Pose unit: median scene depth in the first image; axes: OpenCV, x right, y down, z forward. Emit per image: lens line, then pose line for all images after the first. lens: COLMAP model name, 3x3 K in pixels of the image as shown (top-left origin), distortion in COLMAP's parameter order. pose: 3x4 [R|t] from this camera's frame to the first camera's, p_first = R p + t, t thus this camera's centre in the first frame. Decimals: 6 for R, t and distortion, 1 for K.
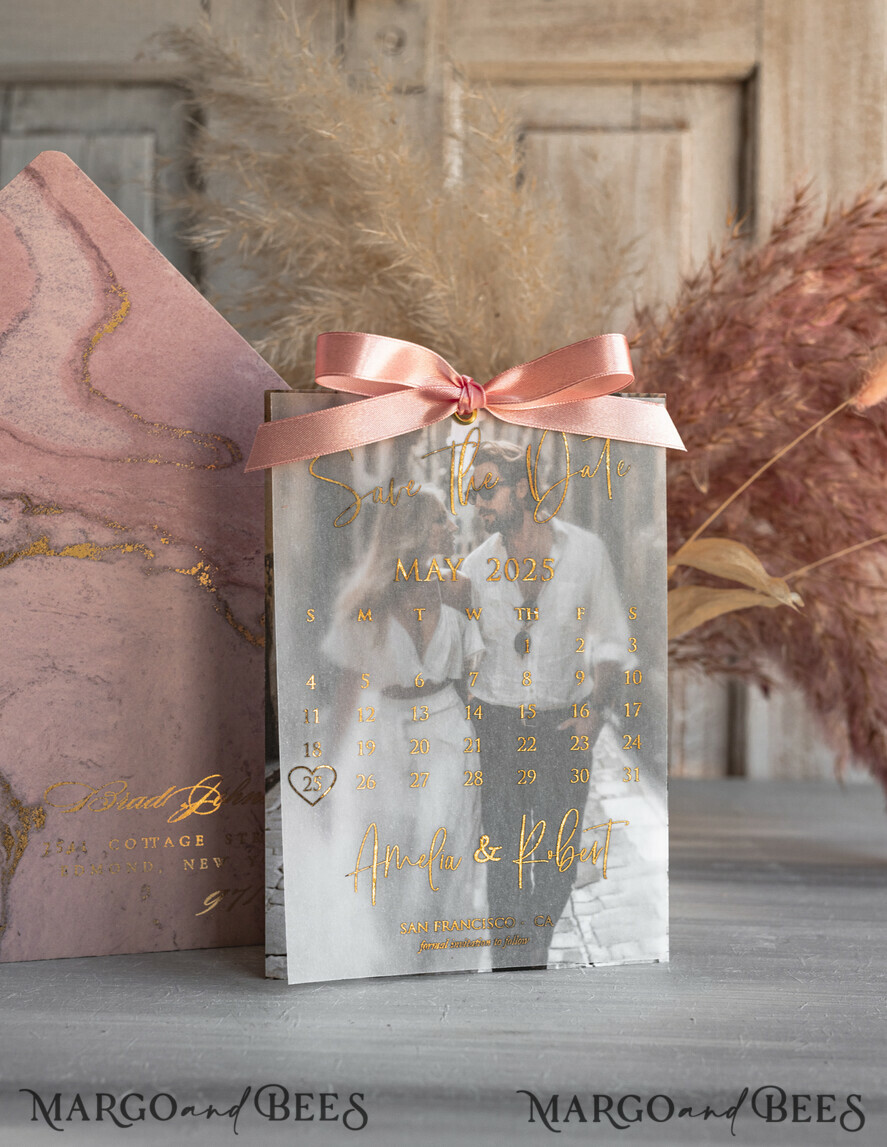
lens RADIAL K [[2253.5, 0, 439.9], [0, 2253.5, 579.1], [0, 0, 1]] dist [-0.015034, 0.000000]
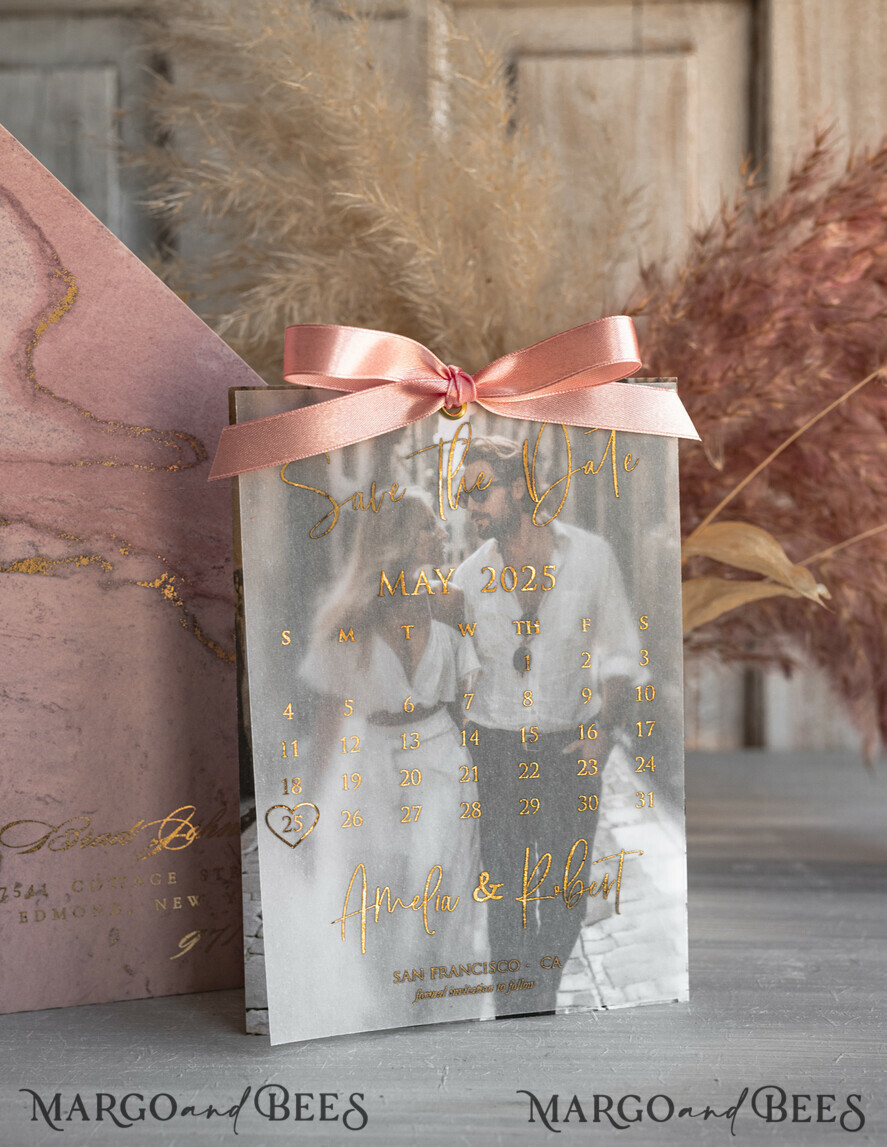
lens RADIAL K [[2253.5, 0, 454.3], [0, 2253.5, 608.2], [0, 0, 1]] dist [-0.015034, 0.000000]
pose [[0.999783, -0.020712, 0.002205, 0.007840], [0.020526, 0.997700, 0.064596, -0.051143], [-0.003538, -0.064537, 0.997909, 0.099149]]
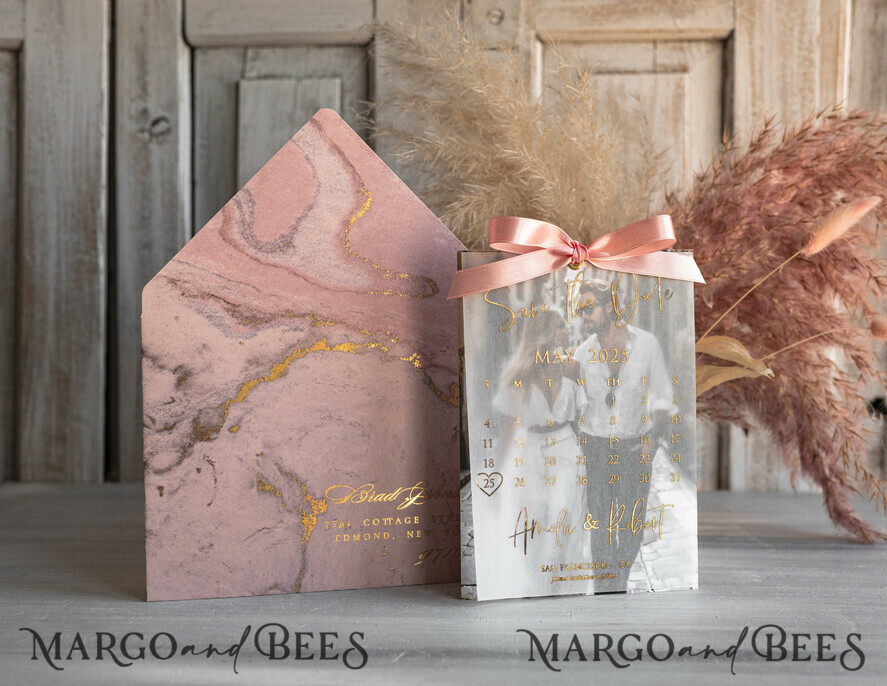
lens RADIAL K [[1742.7, 0, 443.1], [0, 1742.7, 398.5], [0, 0, 1]] dist [-0.015034, 0.000000]
pose [[0.999924, -0.010804, -0.005959, -0.080176], [0.010897, 0.999816, 0.015783, 0.005907], [0.005788, -0.015847, 0.999858, -0.299695]]
